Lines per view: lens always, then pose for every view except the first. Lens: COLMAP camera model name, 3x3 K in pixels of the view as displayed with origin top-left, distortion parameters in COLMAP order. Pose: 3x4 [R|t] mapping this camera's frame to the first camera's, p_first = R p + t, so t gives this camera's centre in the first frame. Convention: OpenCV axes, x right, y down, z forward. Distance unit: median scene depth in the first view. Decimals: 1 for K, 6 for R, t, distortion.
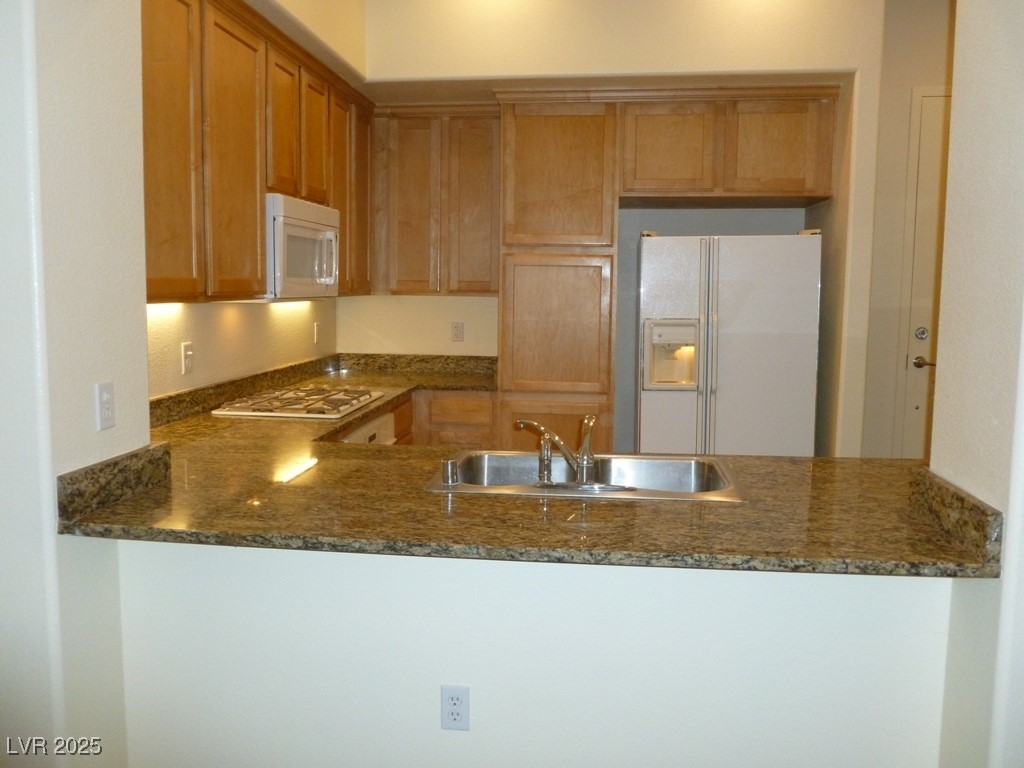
lens RADIAL K [[840.4, 0, 512.0], [0, 840.4, 384.0], [0, 0, 1]] dist [-0.050593, -0.000644]
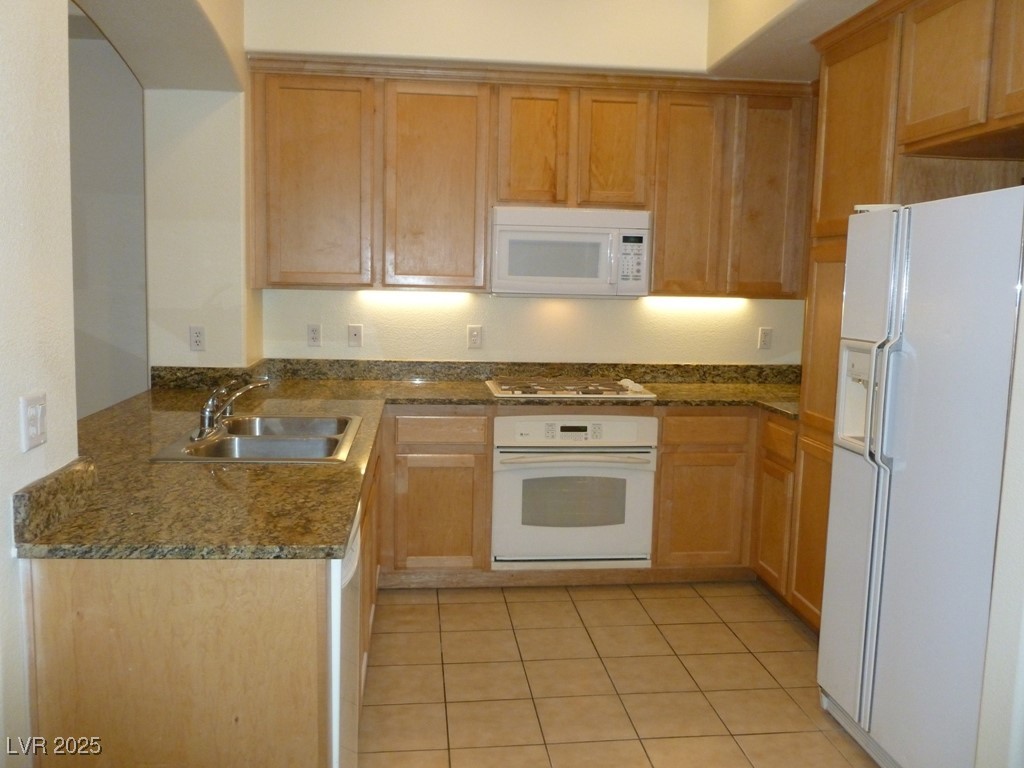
lens RADIAL K [[840.4, 0, 512.0], [0, 840.4, 384.0], [0, 0, 1]] dist [-0.050593, -0.000644]
pose [[0.226410, 0.095652, -0.969324, 0.811739], [-0.128860, 0.989361, 0.067531, -0.048879], [0.965471, 0.109617, 0.236326, 0.667035]]
